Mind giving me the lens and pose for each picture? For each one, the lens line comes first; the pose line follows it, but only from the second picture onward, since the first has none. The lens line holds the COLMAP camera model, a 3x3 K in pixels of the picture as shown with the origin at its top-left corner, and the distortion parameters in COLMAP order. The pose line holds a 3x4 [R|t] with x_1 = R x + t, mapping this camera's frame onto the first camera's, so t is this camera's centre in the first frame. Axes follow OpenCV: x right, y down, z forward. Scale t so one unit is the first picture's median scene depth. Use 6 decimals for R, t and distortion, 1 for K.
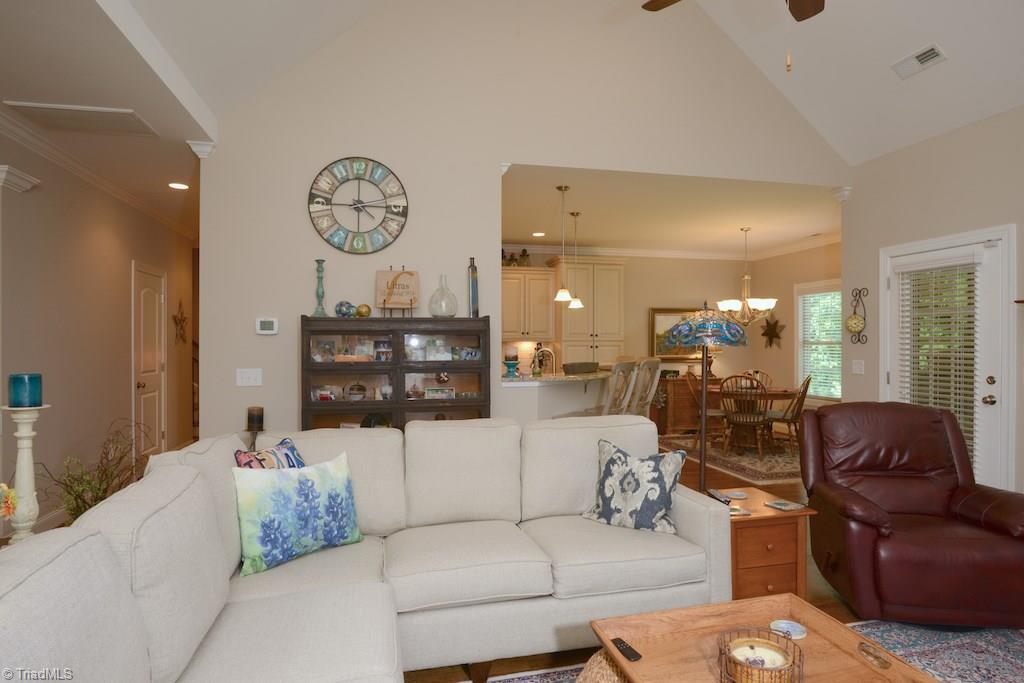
lens RADIAL K [[588.1, 0, 510.9], [0, 588.1, 342.6], [0, 0, 1]] dist [-0.043625, 0.016592]
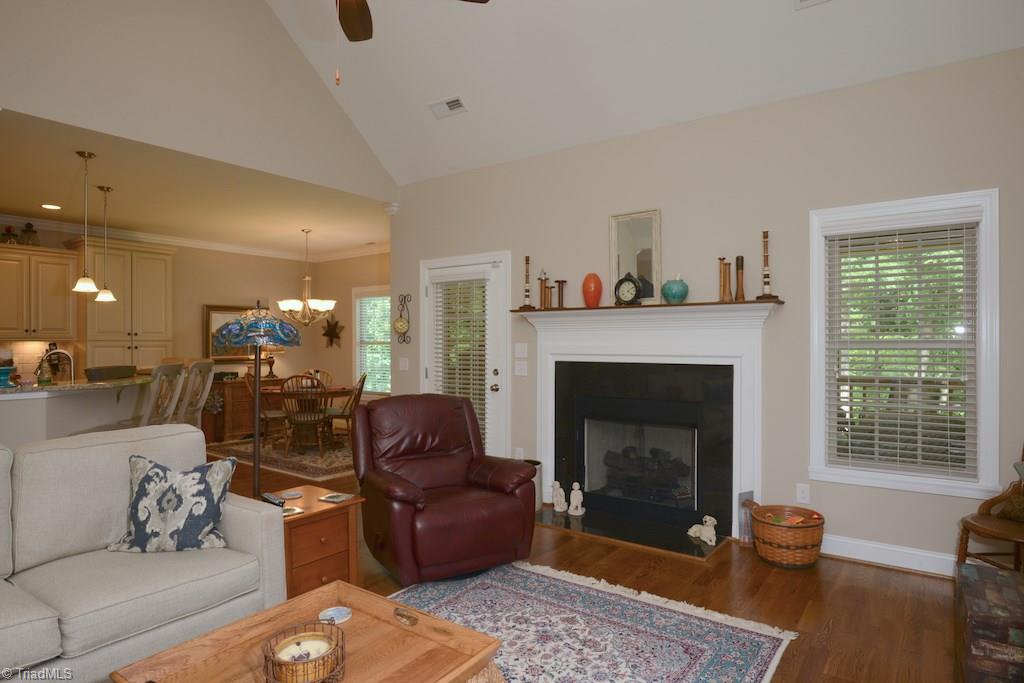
lens RADIAL K [[588.1, 0, 516.6], [0, 588.1, 342.8], [0, 0, 1]] dist [-0.043625, 0.016592]
pose [[0.751029, -0.000574, 0.660269, 0.015925], [0.000256, 1.000000, 0.000578, 0.000025], [-0.660270, -0.000265, 0.751029, -0.005991]]
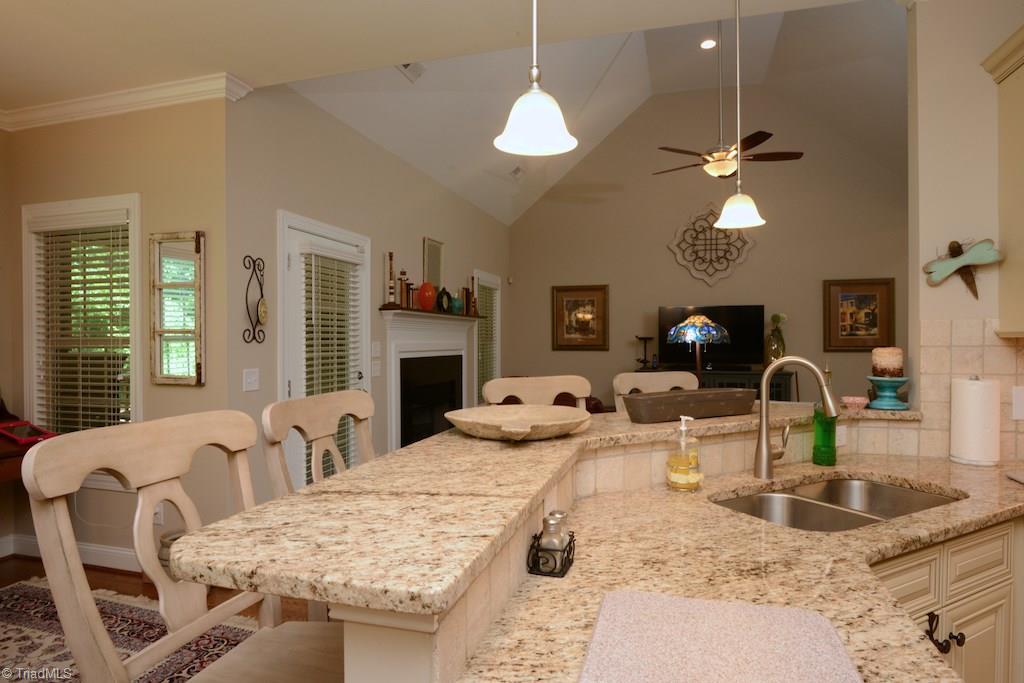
lens RADIAL K [[588.1, 0, 508.0], [0, 588.1, 341.4], [0, 0, 1]] dist [-0.043625, 0.016592]
pose [[-0.872095, -0.001817, 0.489333, 0.058858], [-0.000454, 0.999996, 0.002903, -0.002796], [-0.489336, 0.002309, -0.872092, 2.282666]]
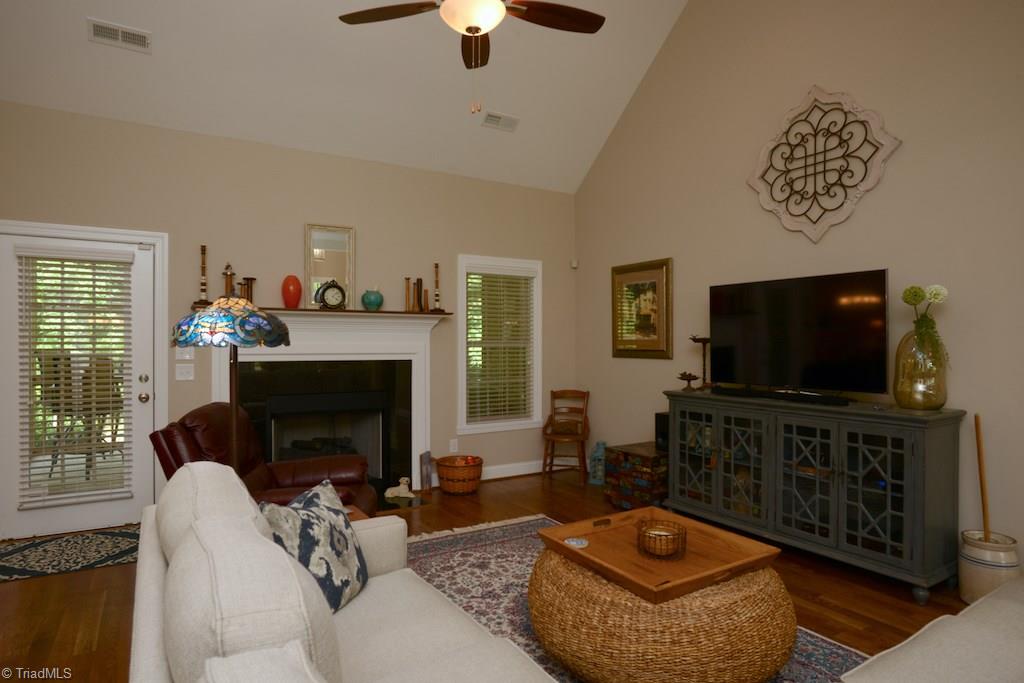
lens RADIAL K [[588.1, 0, 504.2], [0, 588.1, 344.4], [0, 0, 1]] dist [-0.043625, 0.016592]
pose [[-0.326503, -0.000580, 0.945196, -0.456958], [-0.000651, 1.000000, 0.000389, 0.003683], [-0.945196, -0.000488, -0.326504, 0.906824]]
